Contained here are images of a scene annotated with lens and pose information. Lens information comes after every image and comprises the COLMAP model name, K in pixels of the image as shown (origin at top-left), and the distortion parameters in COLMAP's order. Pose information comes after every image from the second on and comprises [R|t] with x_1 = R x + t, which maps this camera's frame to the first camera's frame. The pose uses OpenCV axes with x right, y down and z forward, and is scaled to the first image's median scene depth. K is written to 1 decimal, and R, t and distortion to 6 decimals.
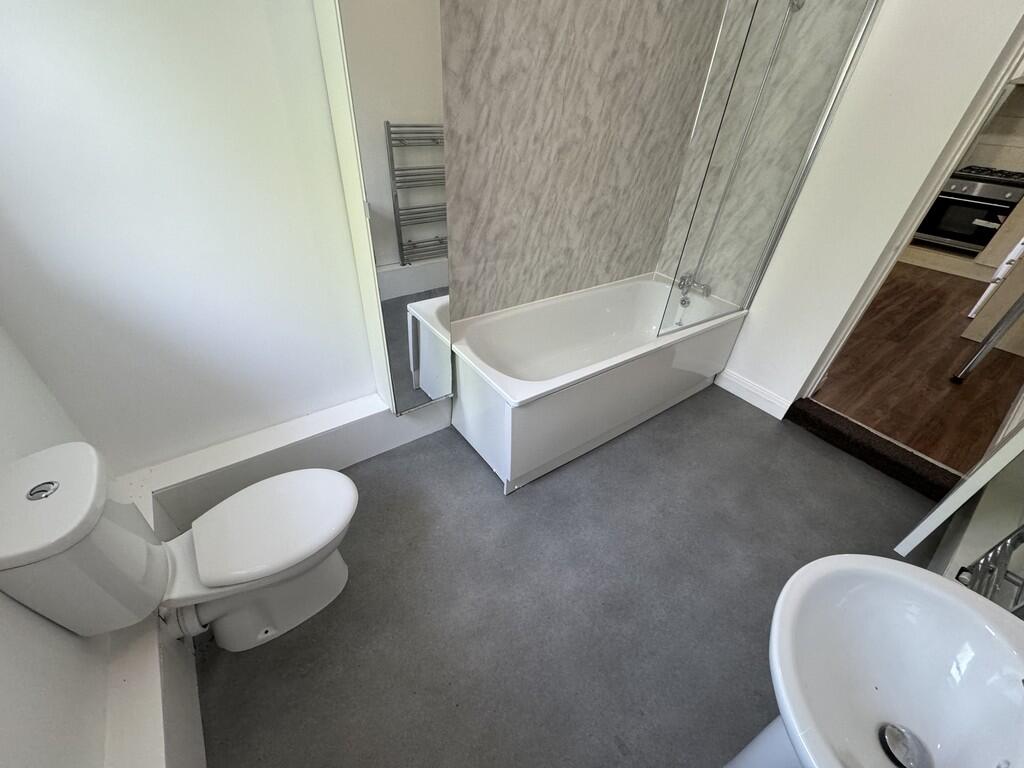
lens RADIAL K [[405.5, 0, 512.2], [0, 405.5, 383.1], [0, 0, 1]] dist [-0.001865, 0.000382]
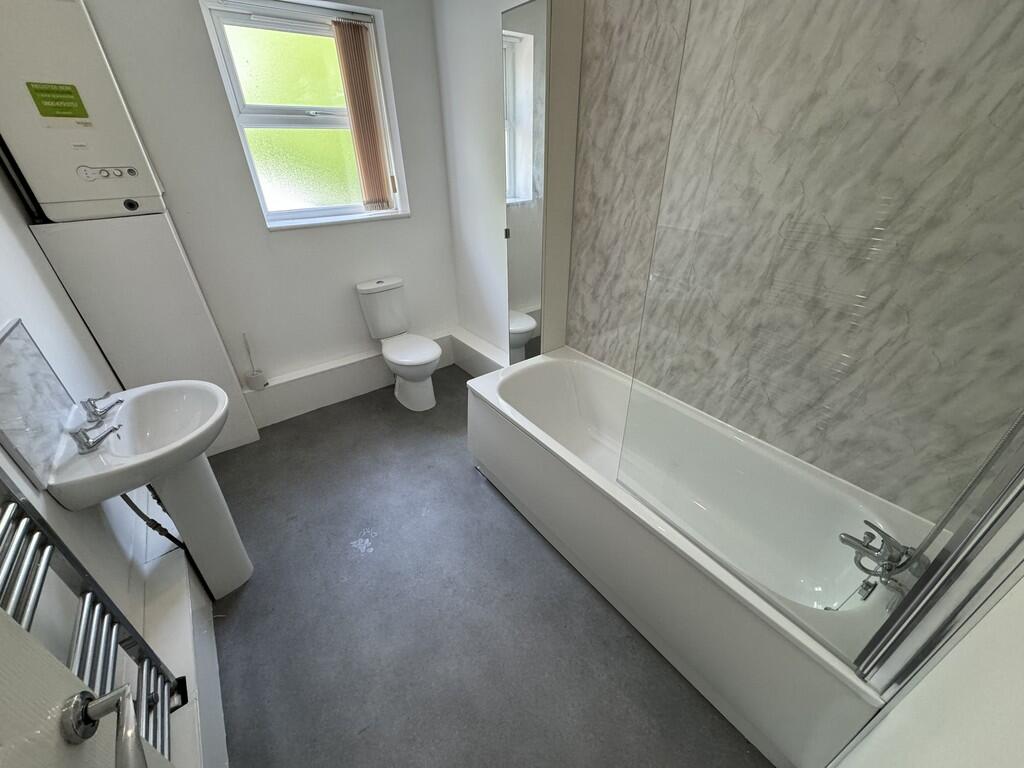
lens RADIAL K [[405.5, 0, 514.1], [0, 405.5, 385.4], [0, 0, 1]] dist [-0.001865, 0.000382]
pose [[0.018835, 0.449423, -0.893120, 1.039334], [-0.576471, 0.734731, 0.357564, -0.438376], [0.816901, 0.508123, 0.272918, 0.676420]]
